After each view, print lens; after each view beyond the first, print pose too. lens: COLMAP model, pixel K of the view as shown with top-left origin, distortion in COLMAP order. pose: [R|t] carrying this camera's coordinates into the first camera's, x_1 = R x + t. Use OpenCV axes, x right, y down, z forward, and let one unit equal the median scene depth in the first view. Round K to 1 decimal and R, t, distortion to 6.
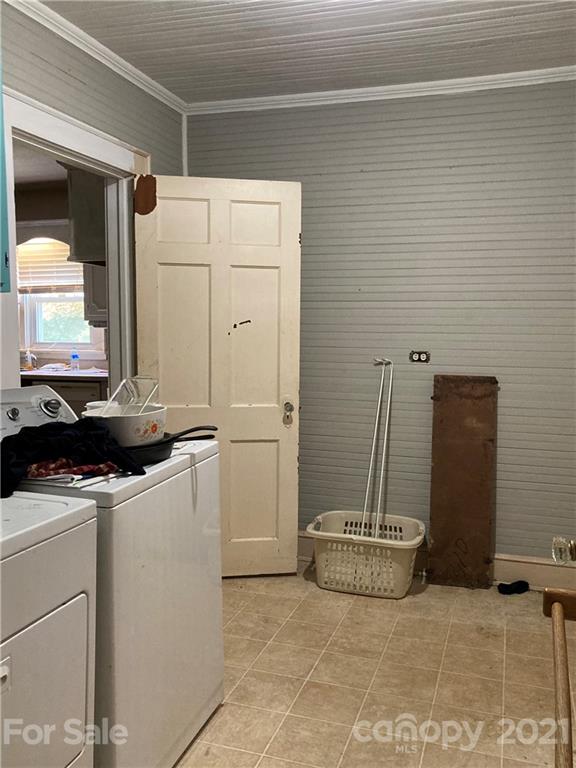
lens RADIAL K [[630.5, 0, 288.0], [0, 630.5, 384.0], [0, 0, 1]] dist [0.046784, -0.076558]
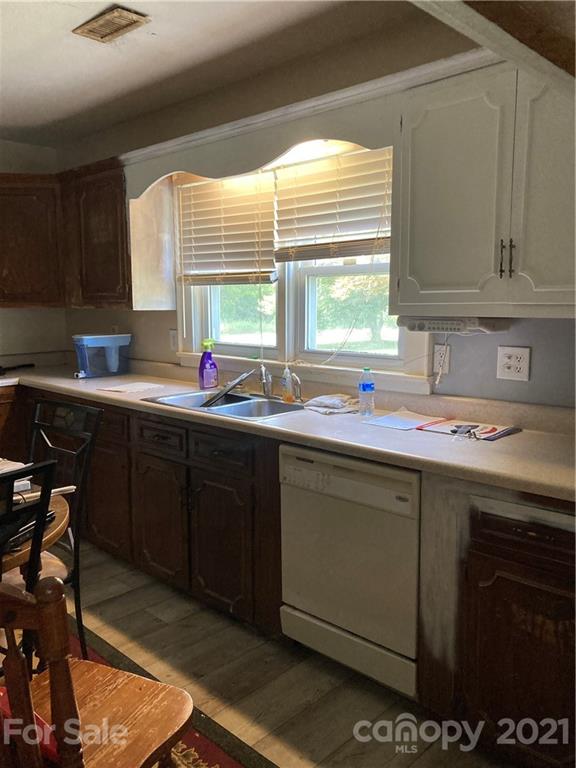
lens RADIAL K [[630.5, 0, 288.0], [0, 630.5, 384.0], [0, 0, 1]] dist [0.046784, -0.076558]
pose [[0.890631, 0.056148, -0.451246, -0.168159], [-0.036267, 0.997957, 0.052593, -0.067369], [0.453278, -0.030476, 0.890848, 0.528339]]
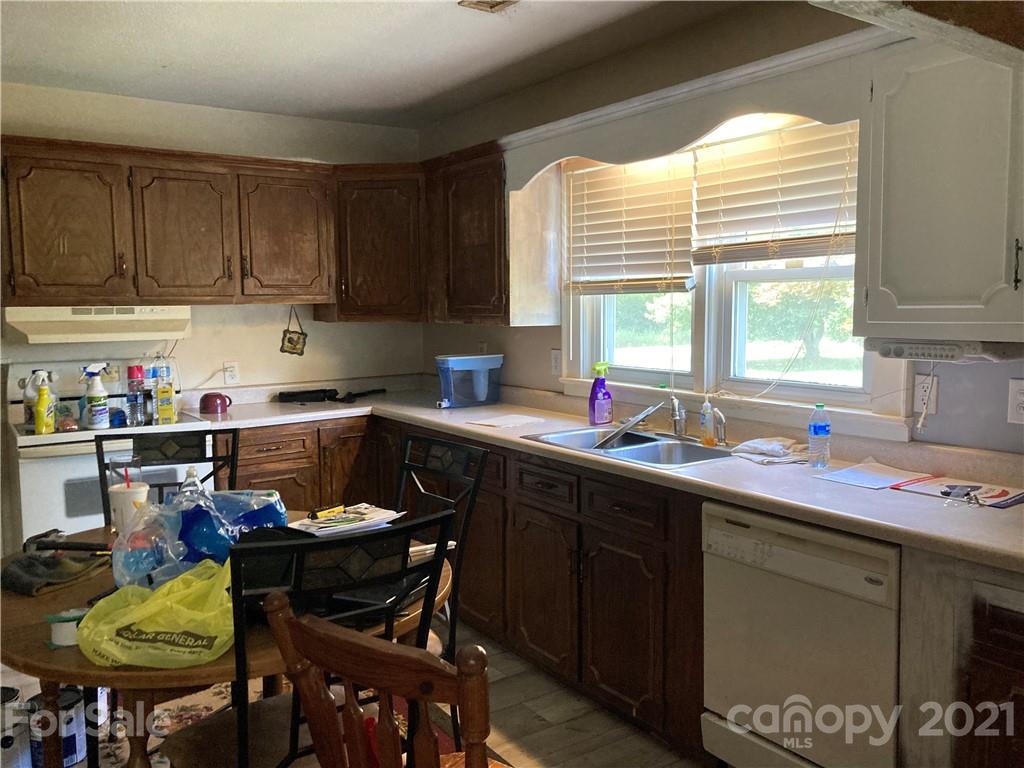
lens RADIAL K [[840.7, 0, 516.5], [0, 840.7, 372.7], [0, 0, 1]] dist [0.046784, -0.076558]
pose [[0.786317, 0.043419, -0.616295, -0.170013], [-0.045304, 0.998894, 0.012571, -0.072779], [0.616159, 0.018036, 0.787415, 0.493004]]
